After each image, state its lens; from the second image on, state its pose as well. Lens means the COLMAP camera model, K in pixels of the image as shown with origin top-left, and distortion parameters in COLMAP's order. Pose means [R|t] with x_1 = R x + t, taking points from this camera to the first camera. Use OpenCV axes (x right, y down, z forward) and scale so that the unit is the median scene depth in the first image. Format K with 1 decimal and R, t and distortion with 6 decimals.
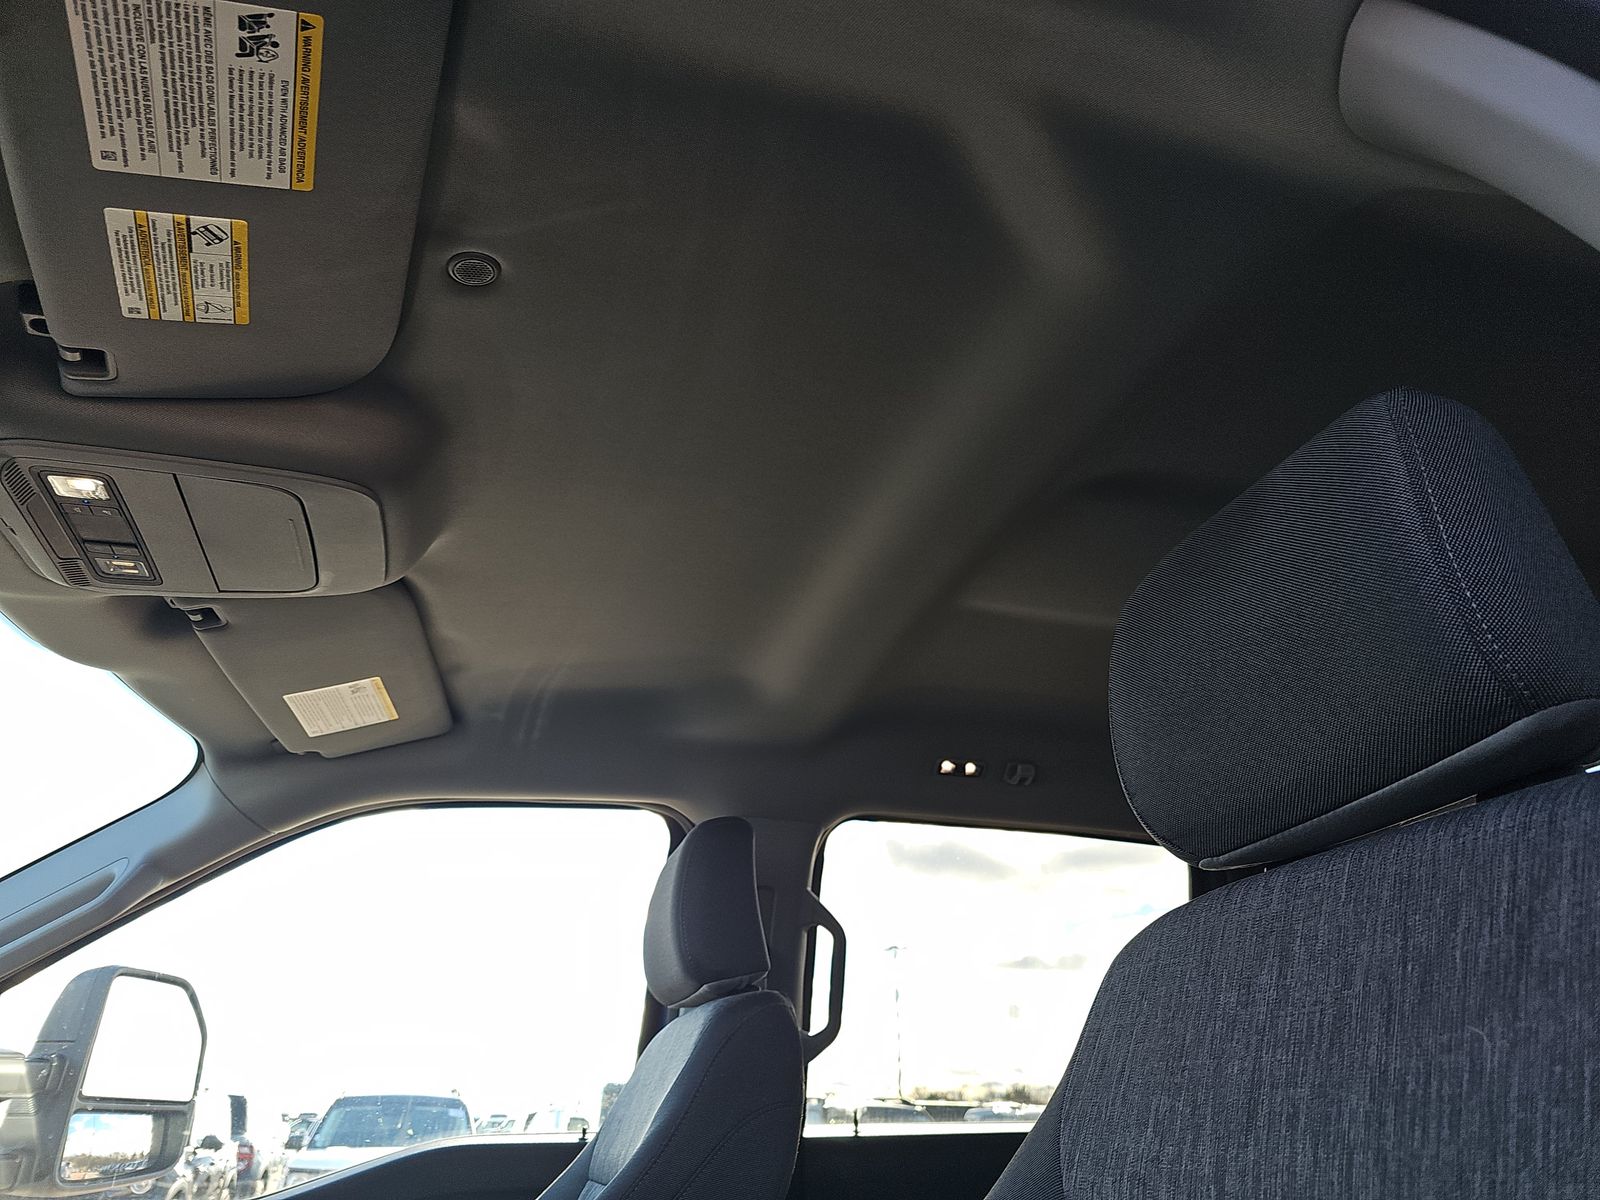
lens RADIAL K [[1065.3, 0, 805.5], [0, 1065.3, 603.2], [0, 0, 1]] dist [0.000615, -0.002743]
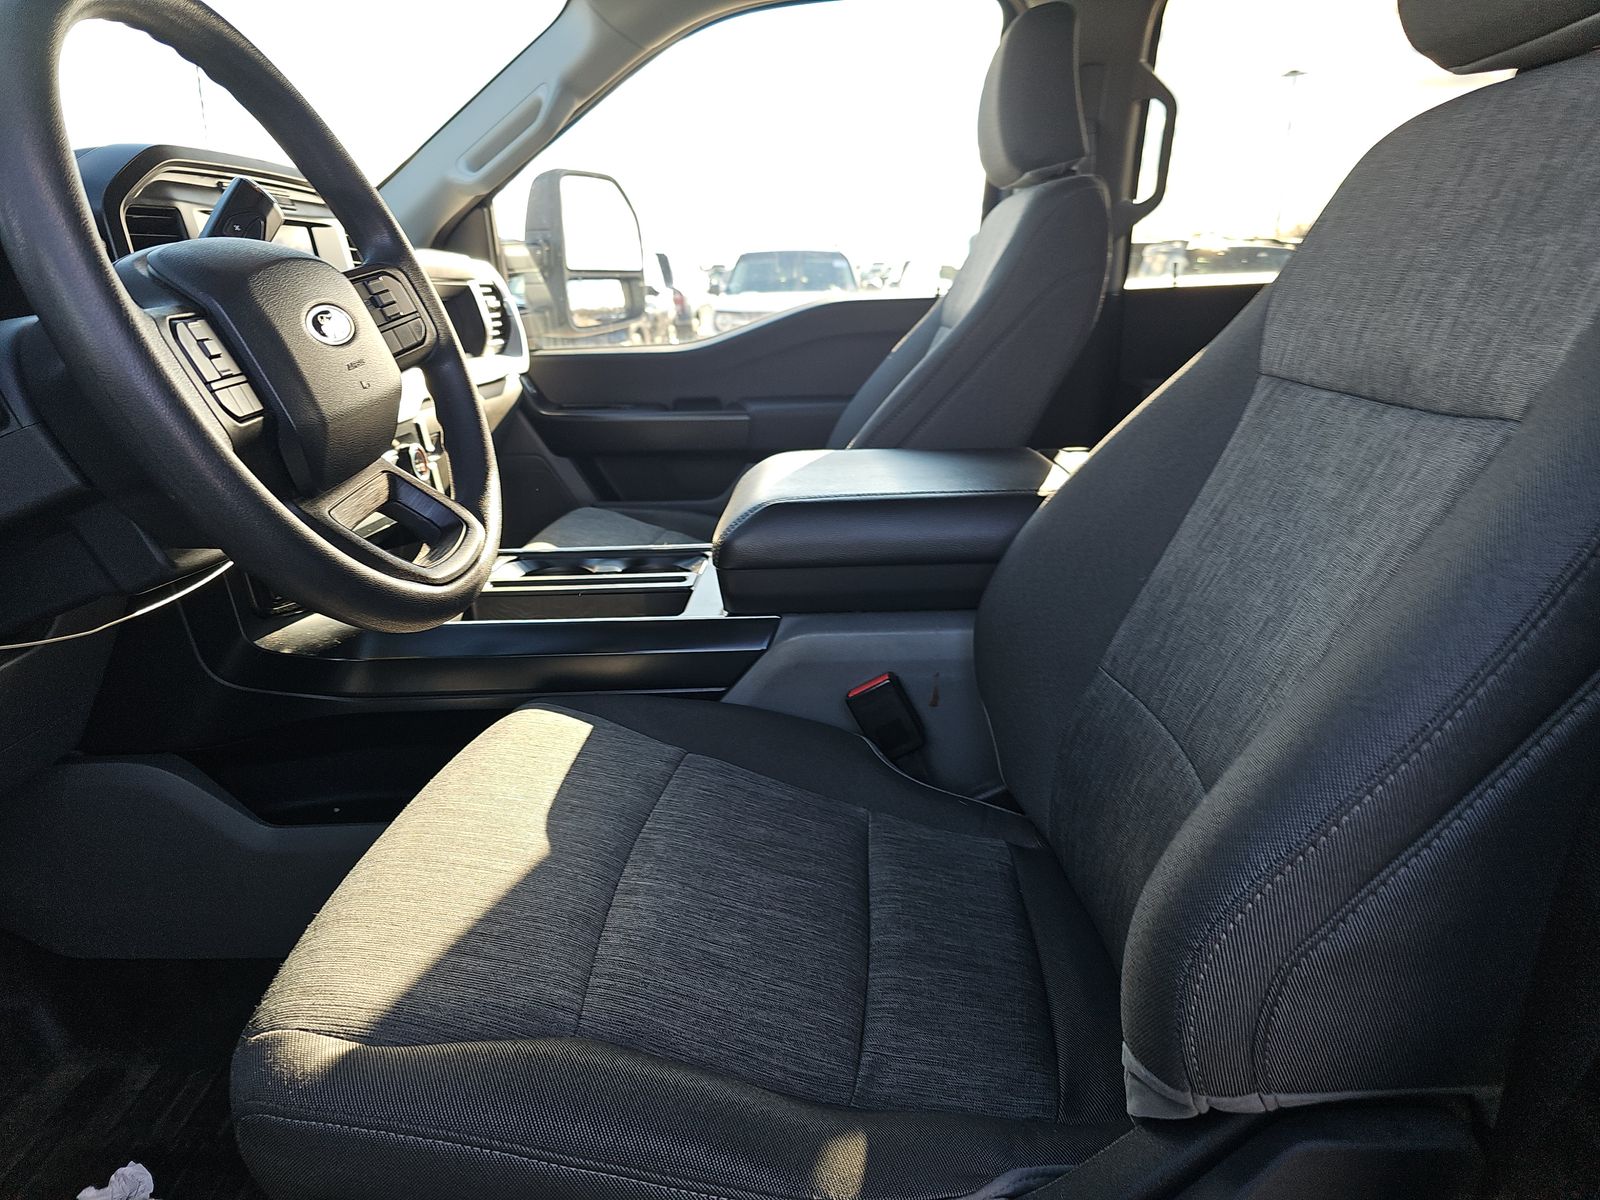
lens RADIAL K [[1065.3, 0, 805.5], [0, 1065.3, 603.2], [0, 0, 1]] dist [0.000615, -0.002743]
pose [[0.948879, 0.073306, -0.307009, 0.045315], [0.158707, 0.729956, 0.664813, -0.074308], [0.272837, -0.679552, 0.681006, -0.118715]]
